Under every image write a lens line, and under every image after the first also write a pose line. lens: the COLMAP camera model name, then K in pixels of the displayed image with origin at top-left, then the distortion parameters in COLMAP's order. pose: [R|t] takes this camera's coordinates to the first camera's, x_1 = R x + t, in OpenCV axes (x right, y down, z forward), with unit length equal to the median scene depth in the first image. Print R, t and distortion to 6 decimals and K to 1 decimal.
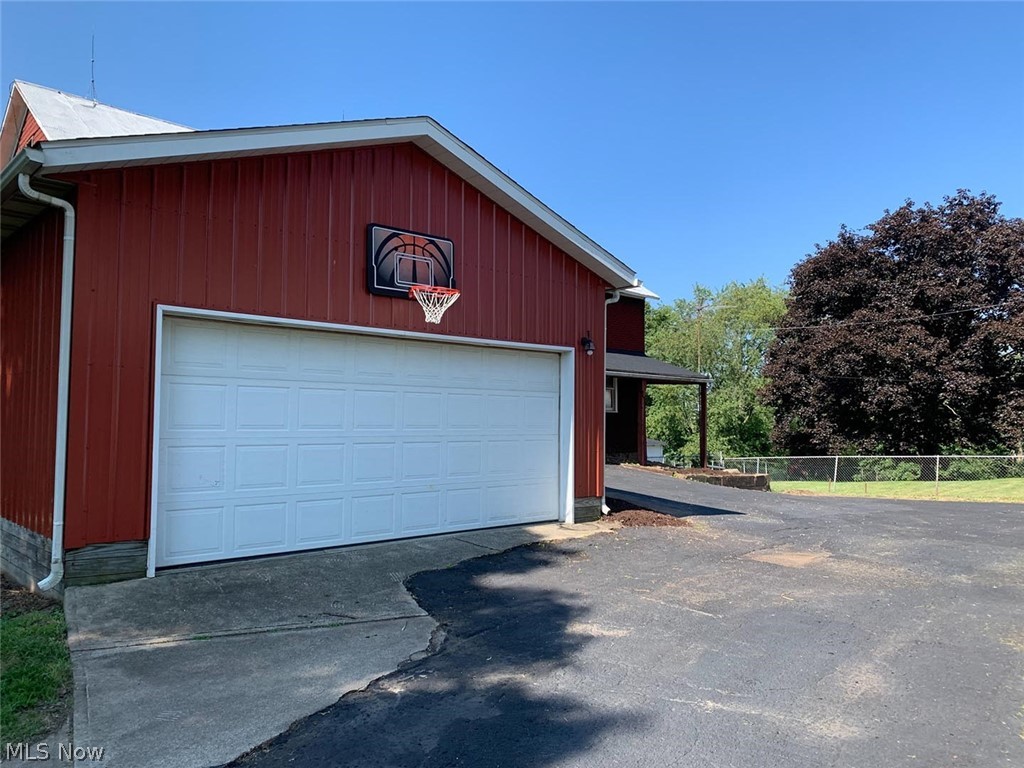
lens RADIAL K [[776.7, 0, 512.2], [0, 776.7, 386.5], [0, 0, 1]] dist [0.038807, -0.051448]
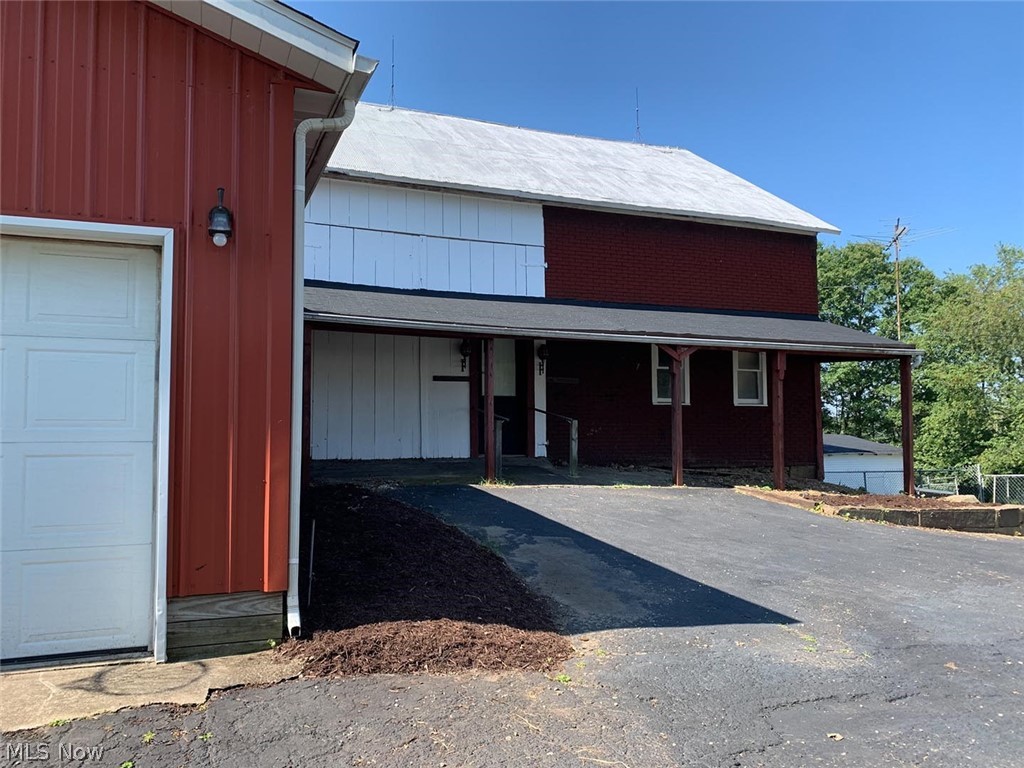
lens RADIAL K [[776.7, 0, 512.6], [0, 776.7, 382.0], [0, 0, 1]] dist [0.038807, -0.051448]
pose [[0.932658, -0.030320, -0.359485, 0.163738], [0.025843, 0.999517, -0.017254, 0.017859], [0.359834, 0.006802, 0.932992, 0.283613]]
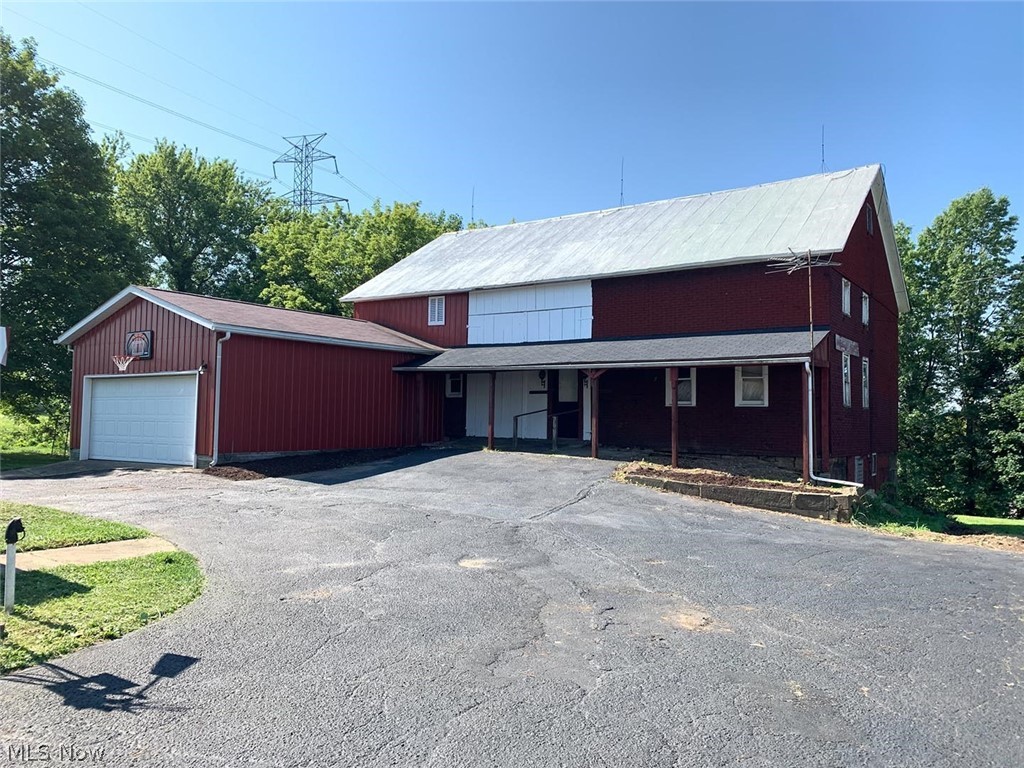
lens RADIAL K [[776.7, 0, 520.9], [0, 776.7, 388.0], [0, 0, 1]] dist [0.038807, -0.051448]
pose [[0.241677, -0.043369, -0.969387, 0.825841], [0.034813, 0.998745, -0.036003, 0.032726], [0.969732, -0.025046, 0.242884, 0.525822]]
